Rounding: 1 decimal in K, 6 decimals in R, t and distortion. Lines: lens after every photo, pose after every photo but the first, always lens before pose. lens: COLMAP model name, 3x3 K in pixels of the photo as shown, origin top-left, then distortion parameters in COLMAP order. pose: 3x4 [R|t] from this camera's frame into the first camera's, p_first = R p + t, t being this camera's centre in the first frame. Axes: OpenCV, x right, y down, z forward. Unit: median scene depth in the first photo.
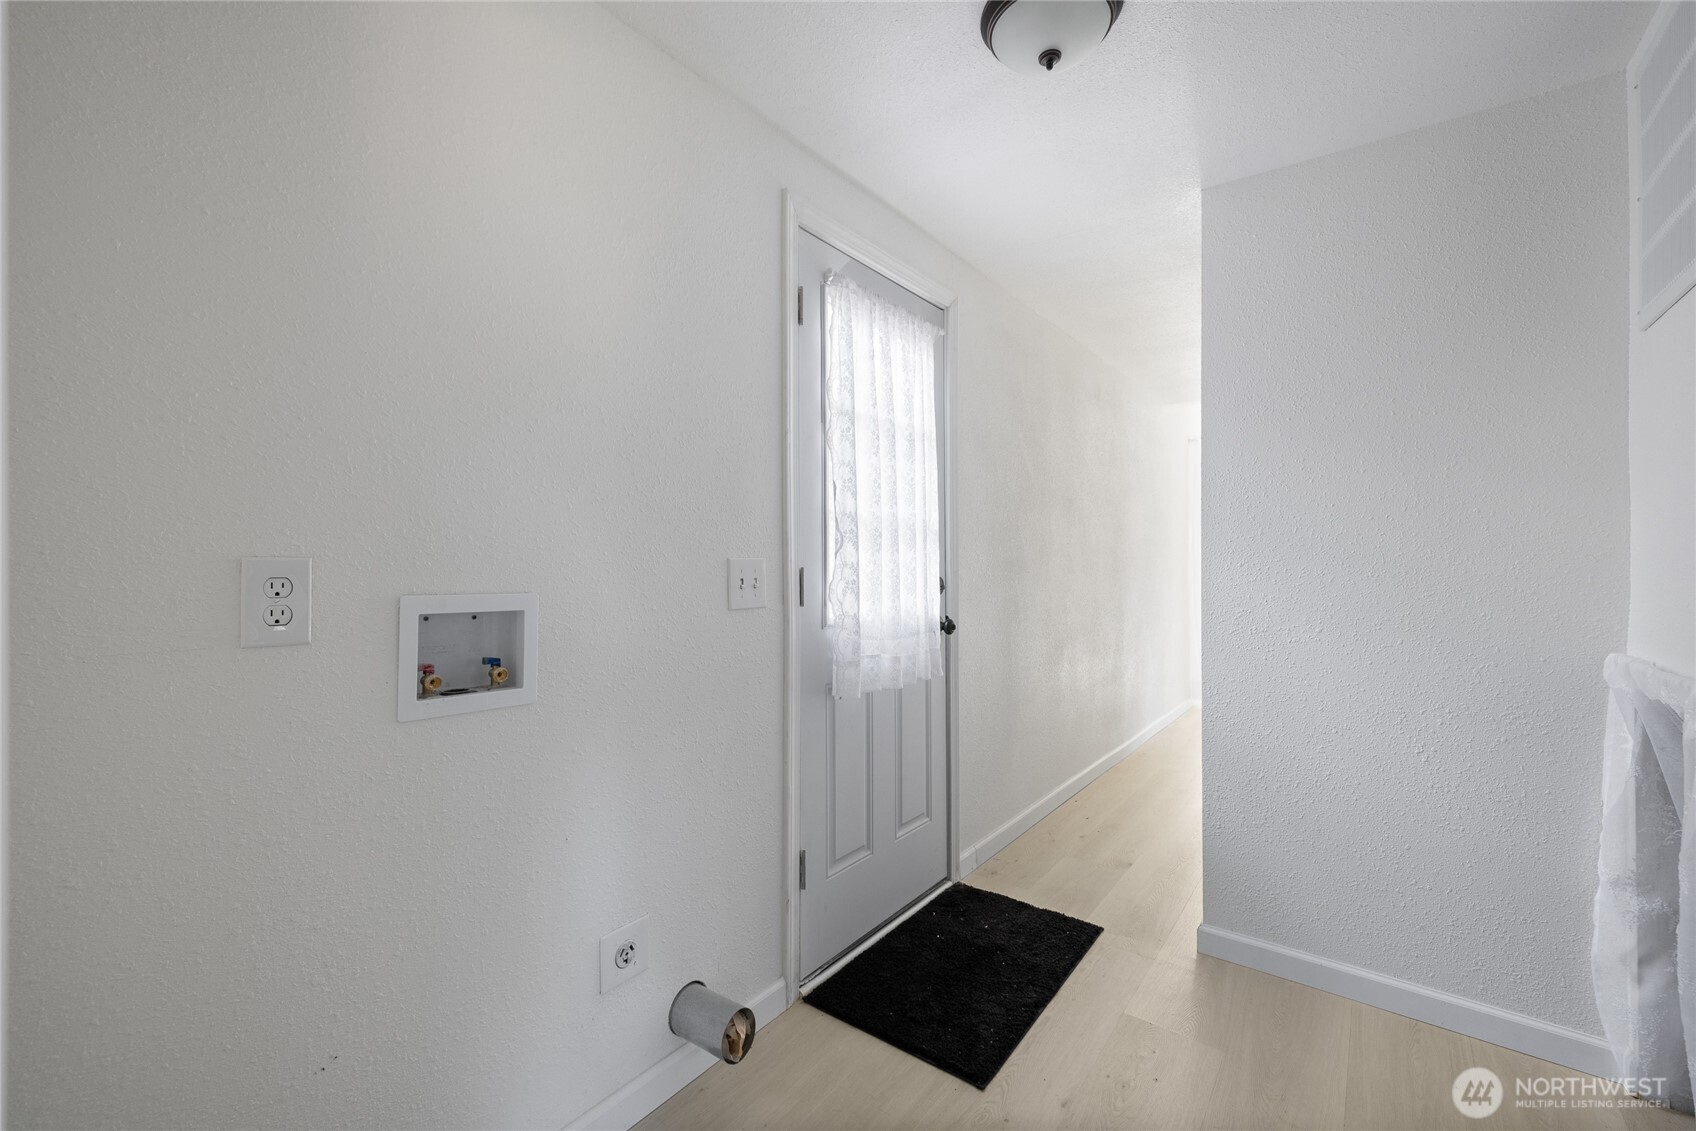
lens RADIAL K [[732.0, 0, 812.8], [0, 732.0, 576.7], [0, 0, 1]] dist [0.000639, 0.000088]
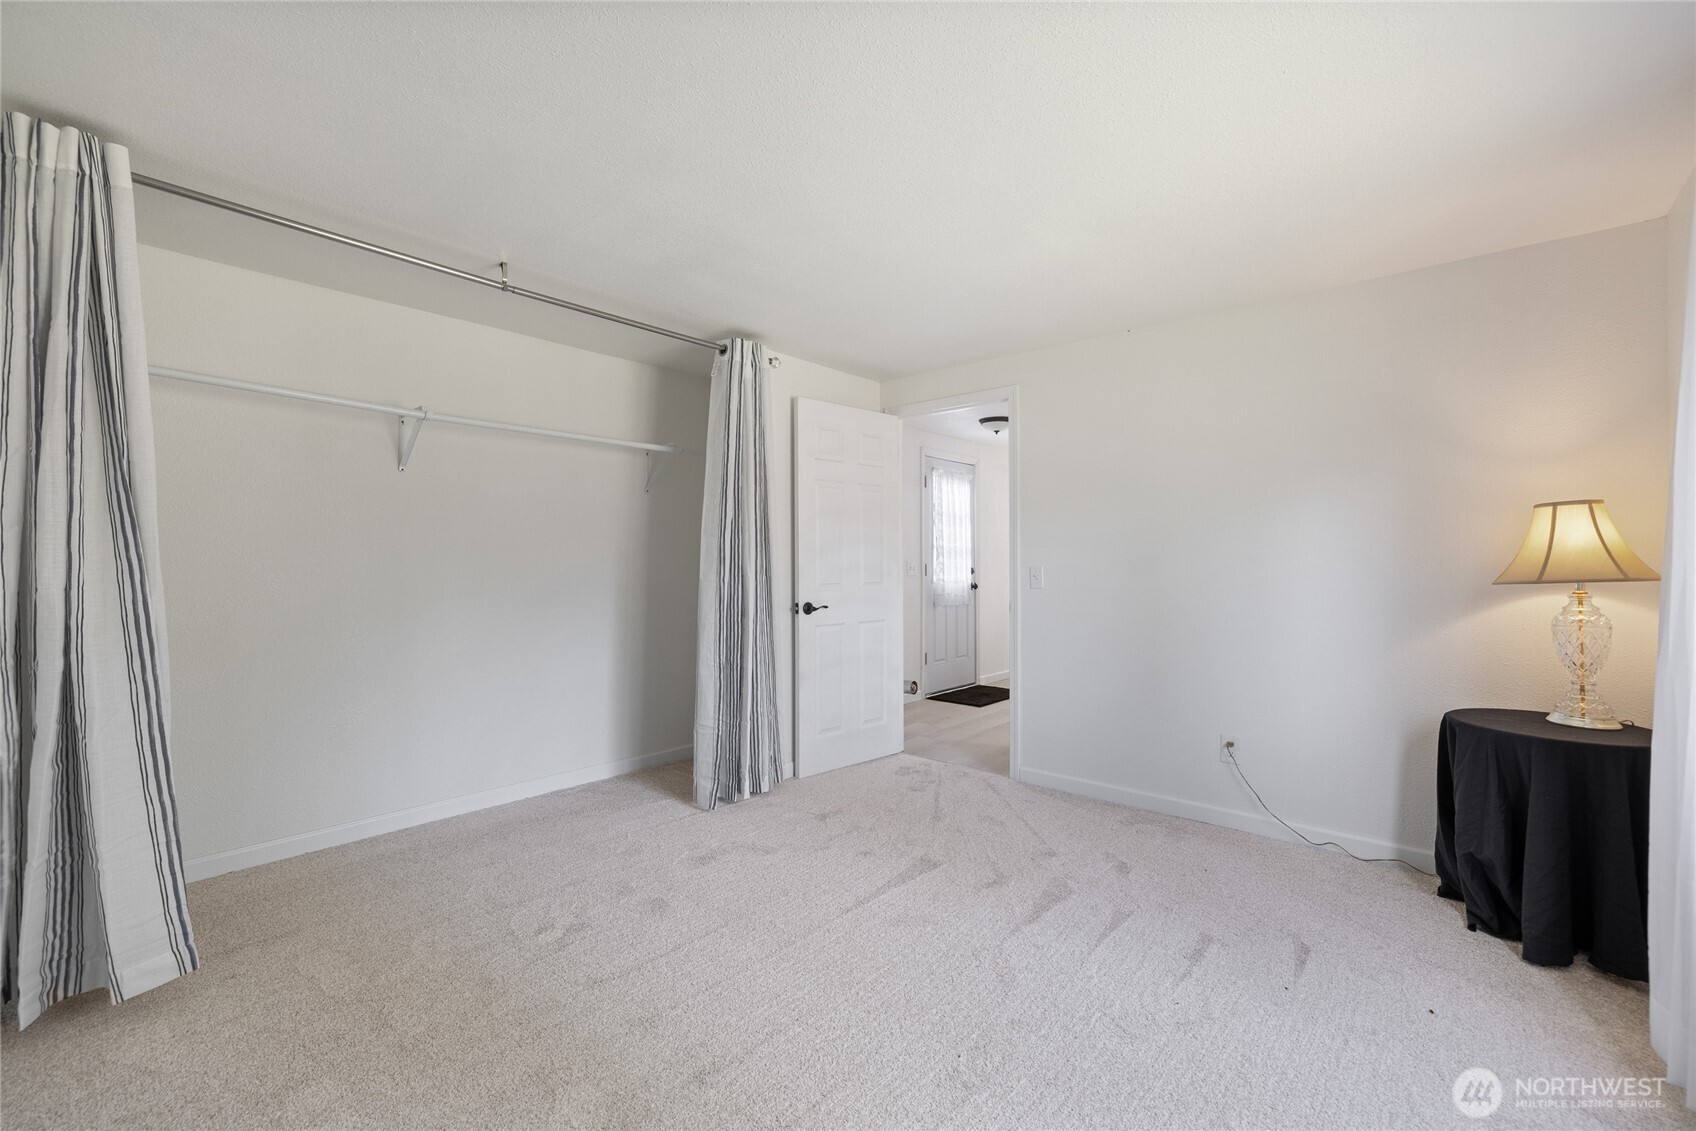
lens RADIAL K [[719.0, 0, 828.1], [0, 719.0, 555.8], [0, 0, 1]] dist [0.000284, -0.000289]
pose [[0.998711, 0.003176, -0.050659, -0.256378], [-0.004475, 0.999663, -0.025556, 0.032245], [0.050560, 0.025750, 0.998389, -1.940131]]
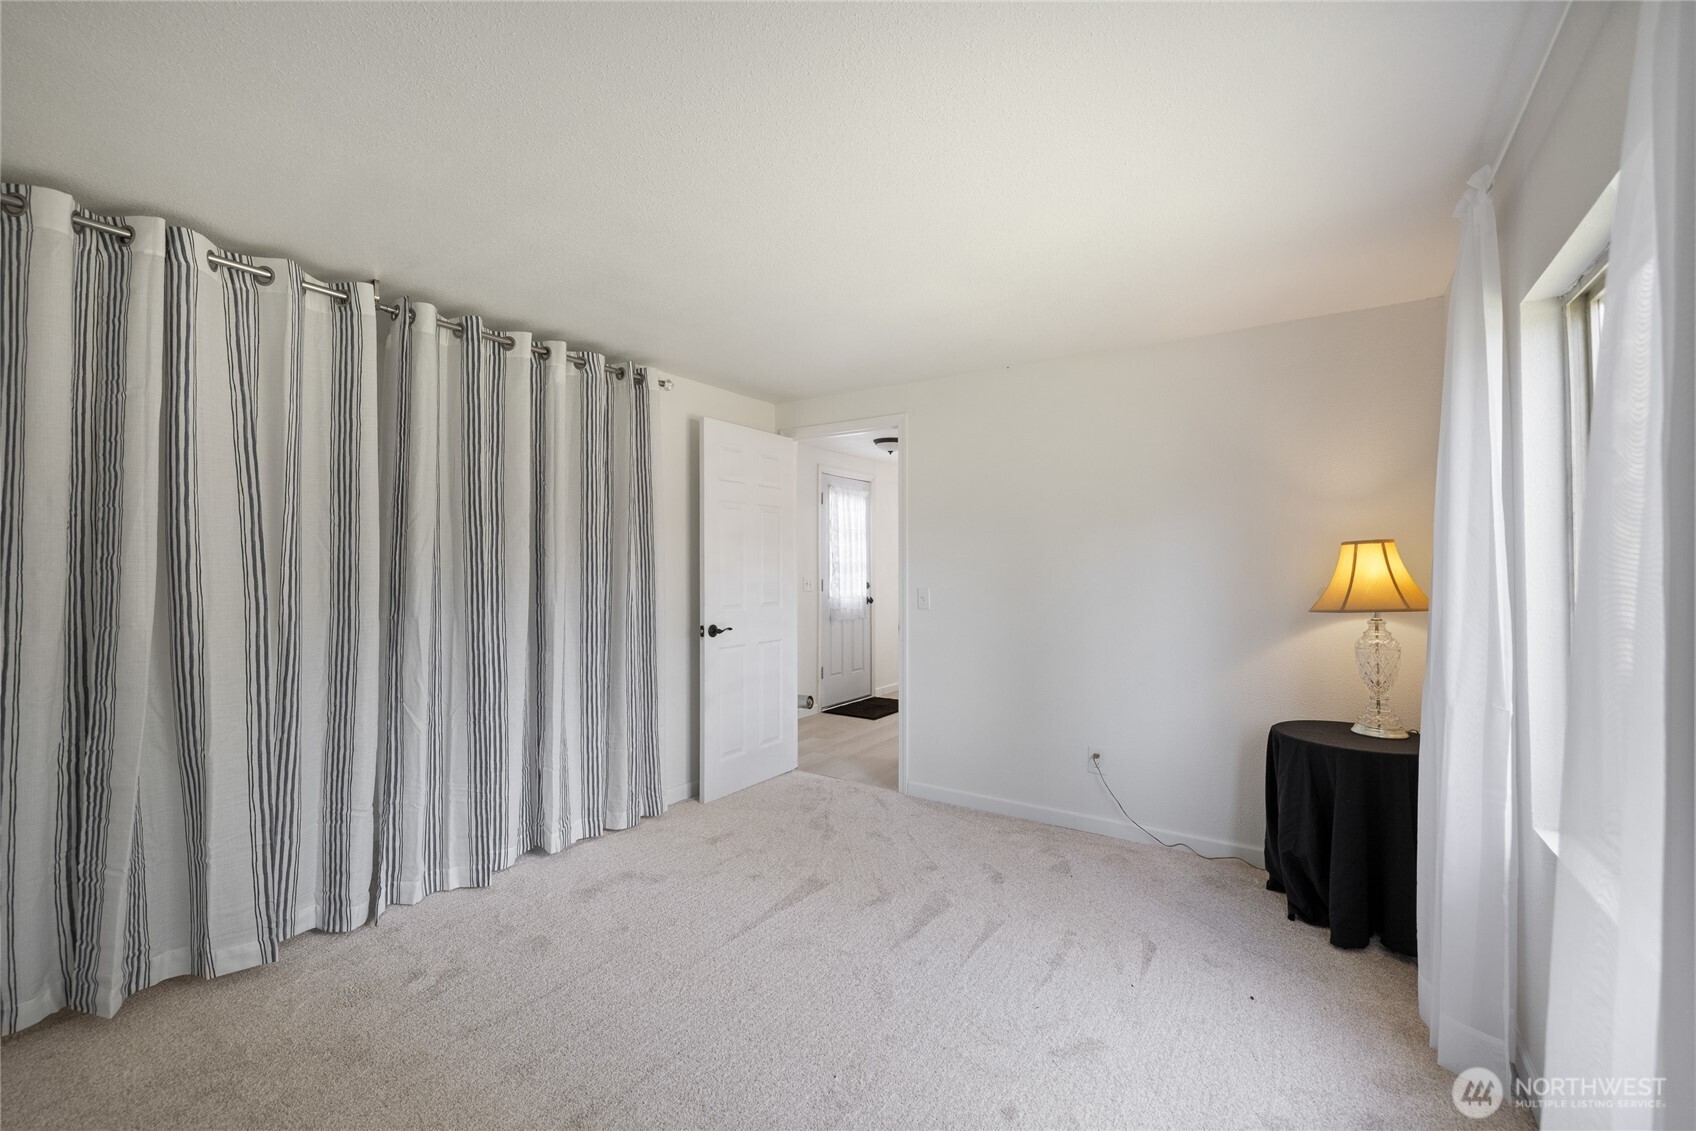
lens RADIAL K [[723.1, 0, 824.7], [0, 723.1, 556.9], [0, 0, 1]] dist [-0.000999, 0.000100]
pose [[0.996909, 0.006519, 0.078295, -0.231933], [-0.004016, 0.999477, -0.032084, -0.007795], [-0.078463, 0.031671, 0.996414, -1.974286]]
